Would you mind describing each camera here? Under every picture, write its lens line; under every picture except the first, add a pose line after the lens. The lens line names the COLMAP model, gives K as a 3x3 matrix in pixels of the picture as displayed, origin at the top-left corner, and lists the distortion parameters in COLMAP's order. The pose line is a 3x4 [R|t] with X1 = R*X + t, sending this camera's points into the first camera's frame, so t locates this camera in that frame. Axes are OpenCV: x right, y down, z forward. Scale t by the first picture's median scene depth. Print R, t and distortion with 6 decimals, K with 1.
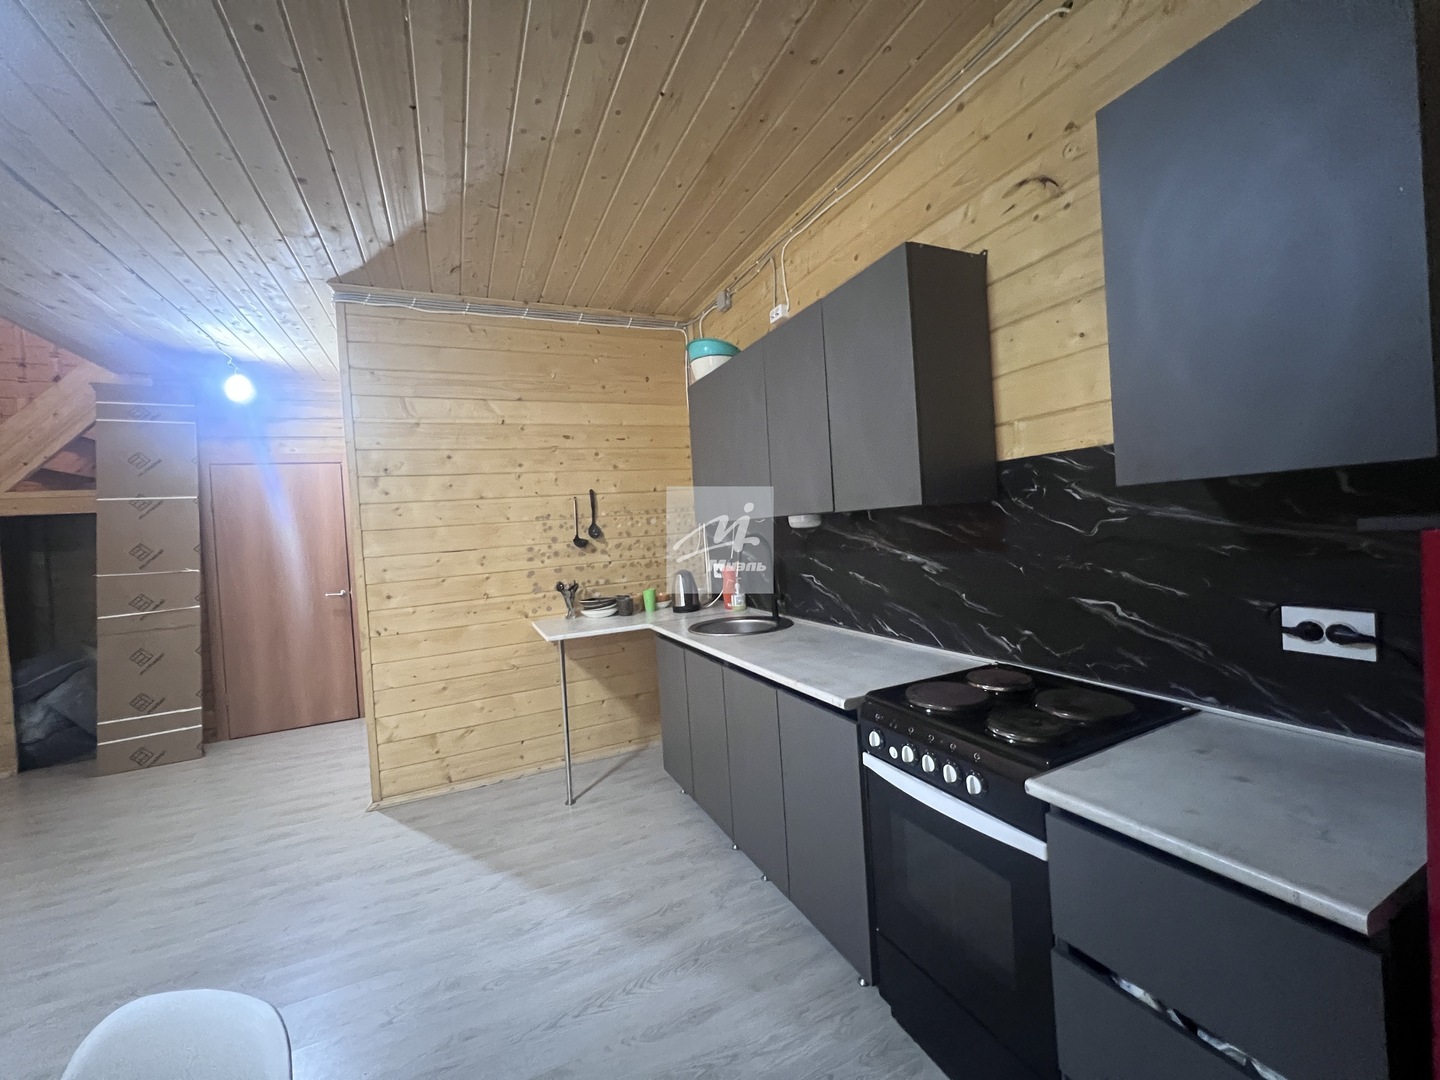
lens RADIAL K [[576.8, 0, 718.5], [0, 576.8, 536.9], [0, 0, 1]] dist [-0.002686, 0.000466]
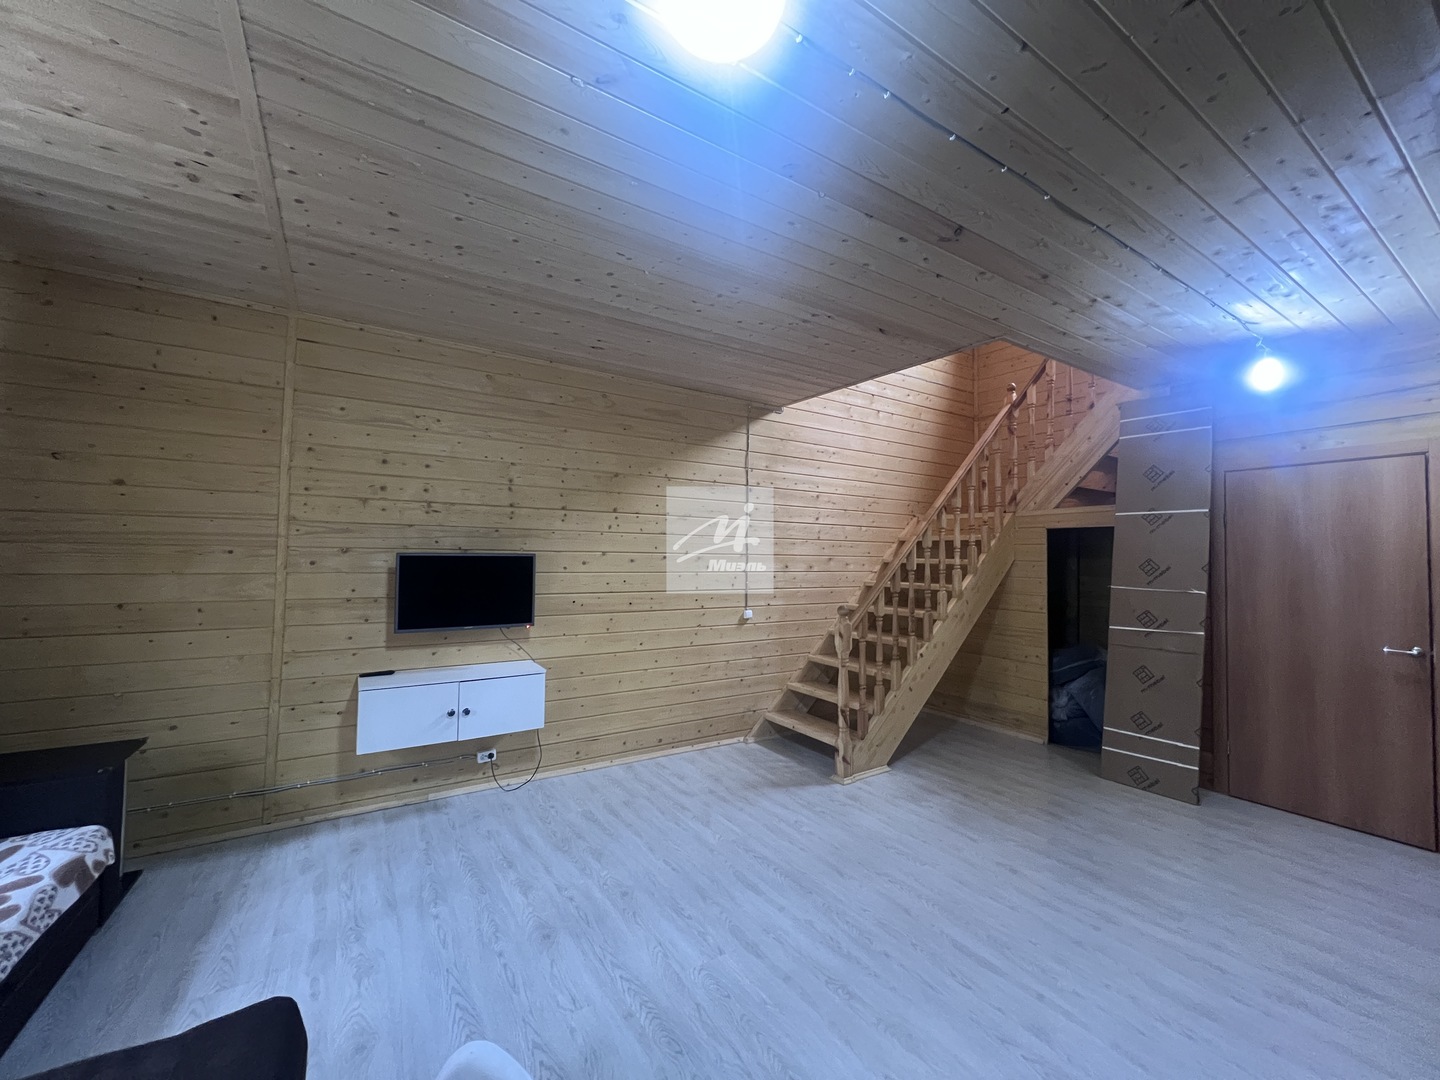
lens RADIAL K [[576.8, 0, 716.4], [0, 576.8, 536.9], [0, 0, 1]] dist [-0.002686, 0.000466]
pose [[0.136817, 0.029658, -0.990152, -0.147763], [-0.039911, 0.998905, 0.024406, -0.021606], [0.989792, 0.036179, 0.137851, 0.145778]]
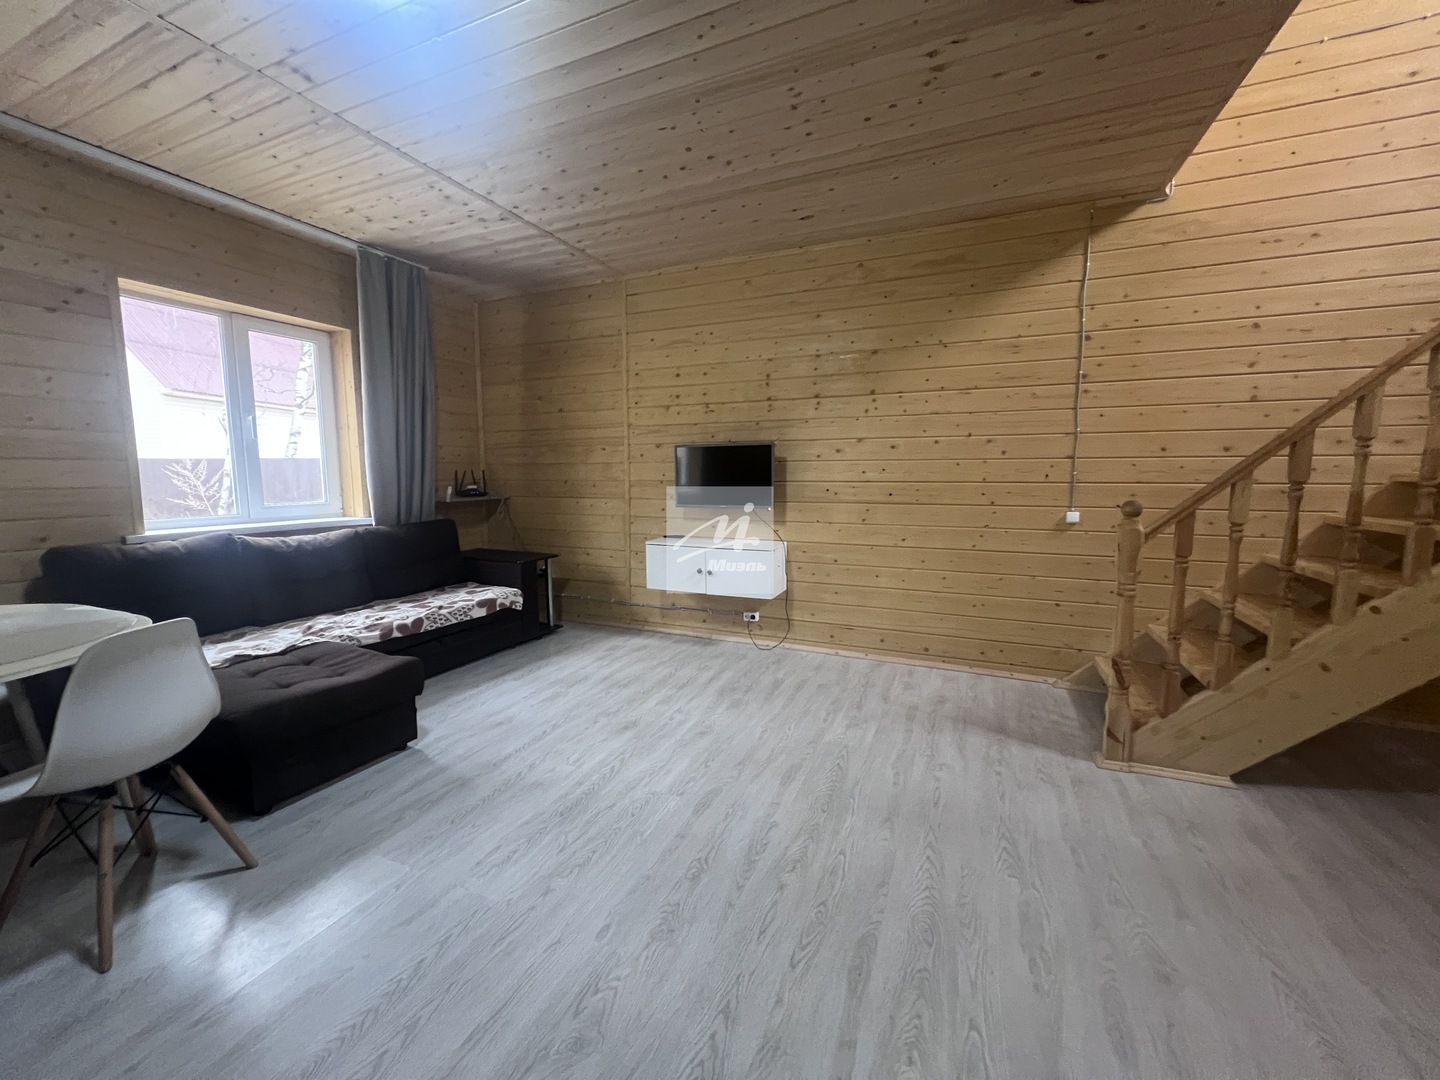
lens RADIAL K [[576.8, 0, 714.4], [0, 576.8, 535.2], [0, 0, 1]] dist [-0.002686, 0.000466]
pose [[-0.748152, 0.136596, -0.649315, -0.373538], [0.037964, 0.985790, 0.163637, 0.035246], [0.662440, 0.097775, -0.742706, 0.708776]]
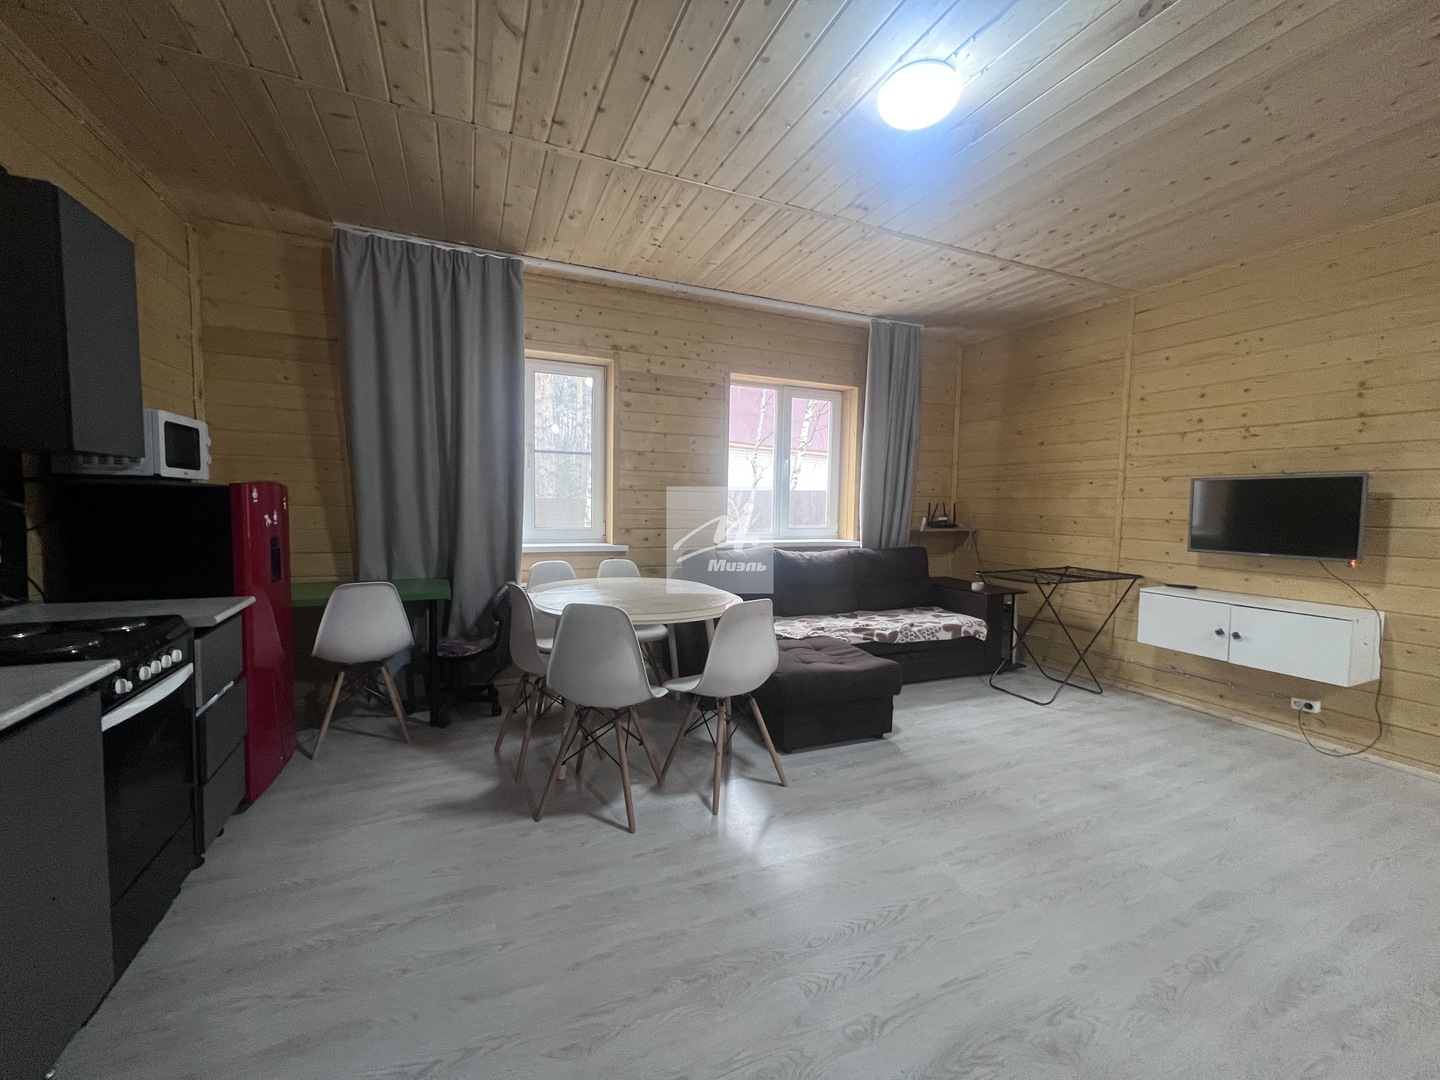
lens RADIAL K [[576.8, 0, 716.6], [0, 576.8, 536.2], [0, 0, 1]] dist [-0.002686, 0.000466]
pose [[-0.998841, 0.043930, 0.019690, -0.302466], [0.045337, 0.995933, 0.077861, 0.028703], [-0.016189, 0.078663, -0.996770, 0.770087]]
